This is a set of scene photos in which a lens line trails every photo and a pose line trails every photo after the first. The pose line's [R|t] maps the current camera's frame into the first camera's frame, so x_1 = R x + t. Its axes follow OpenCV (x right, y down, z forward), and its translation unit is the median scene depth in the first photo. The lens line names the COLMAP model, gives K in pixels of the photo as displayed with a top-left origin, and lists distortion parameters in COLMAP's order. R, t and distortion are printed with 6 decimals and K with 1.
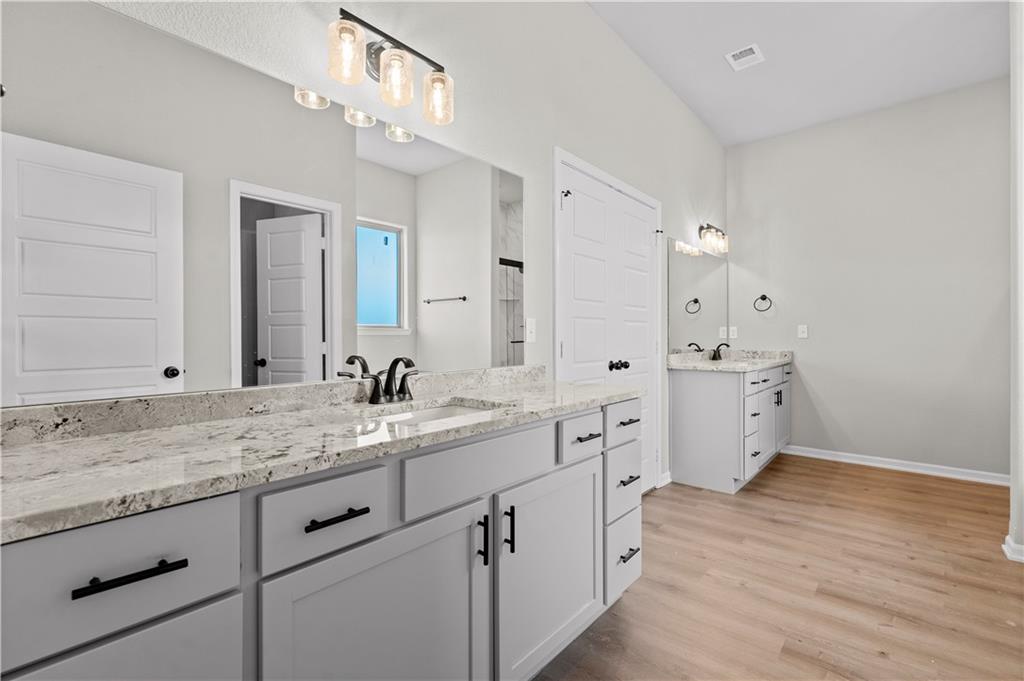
lens RADIAL K [[449.1, 0, 505.2], [0, 449.1, 337.1], [0, 0, 1]] dist [-0.004464, -0.000219]
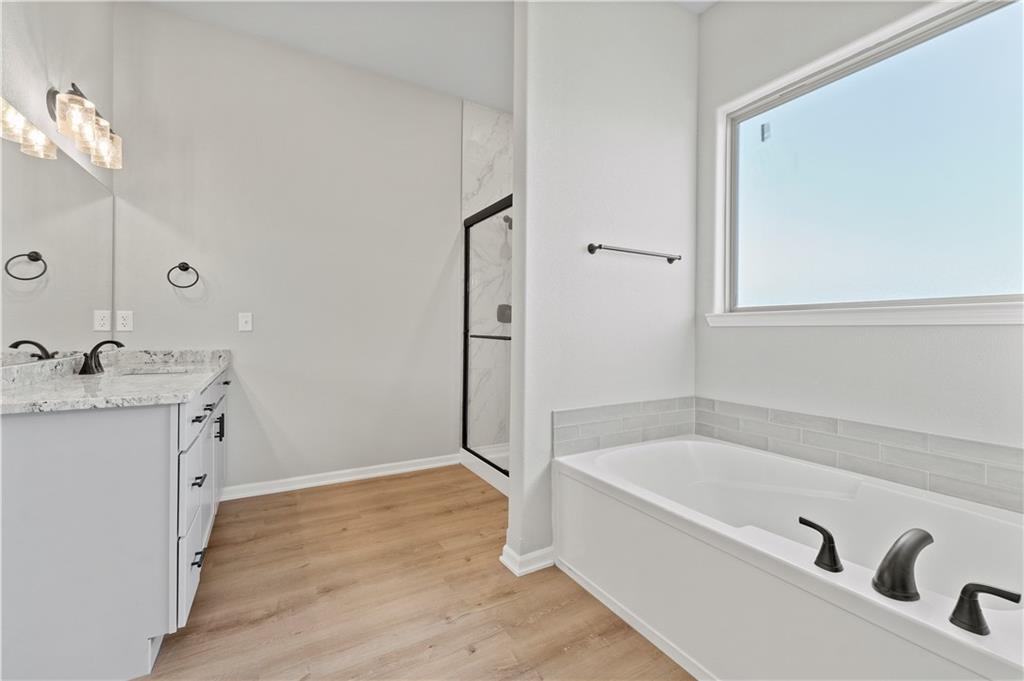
lens RADIAL K [[418.2, 0, 507.1], [0, 418.2, 329.5], [0, 0, 1]] dist [0.003922, -0.000172]
pose [[0.311303, 0.007193, 0.950283, 0.200509], [-0.006464, 0.999964, -0.005452, 0.001181], [-0.950289, -0.004445, 0.311339, 0.489716]]
